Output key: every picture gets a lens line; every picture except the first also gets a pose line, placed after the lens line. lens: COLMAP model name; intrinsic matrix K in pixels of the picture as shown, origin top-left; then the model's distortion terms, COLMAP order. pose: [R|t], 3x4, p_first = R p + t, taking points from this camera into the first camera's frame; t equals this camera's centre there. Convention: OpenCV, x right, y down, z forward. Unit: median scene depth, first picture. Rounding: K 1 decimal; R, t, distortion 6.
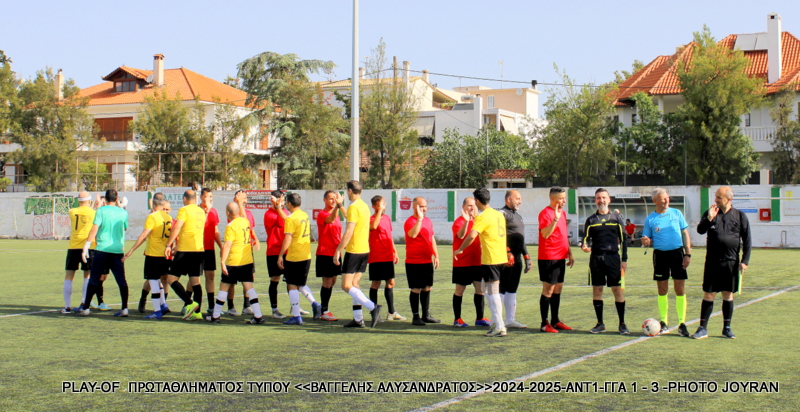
lens RADIAL K [[1153.9, 0, 462.4], [0, 1153.9, 171.3], [0, 0, 1]] dist [-0.052821, 0.049382]
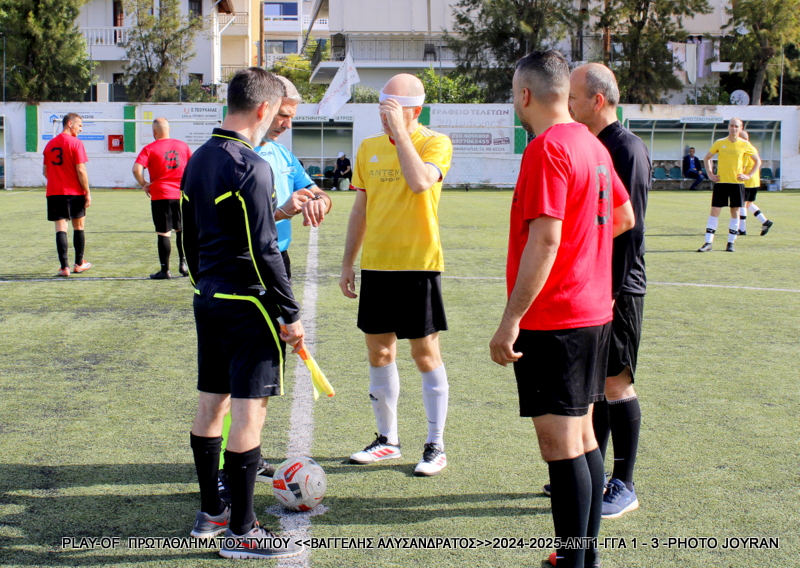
lens RADIAL K [[1342.7, 0, 399.7], [0, 1342.7, 239.1], [0, 0, 1]] dist [-0.056641, -0.114998]
pose [[0.870686, -0.032554, 0.490760, -0.000712], [-0.021791, 0.994274, 0.104615, 0.005201], [-0.491356, -0.101781, 0.864991, 0.159190]]
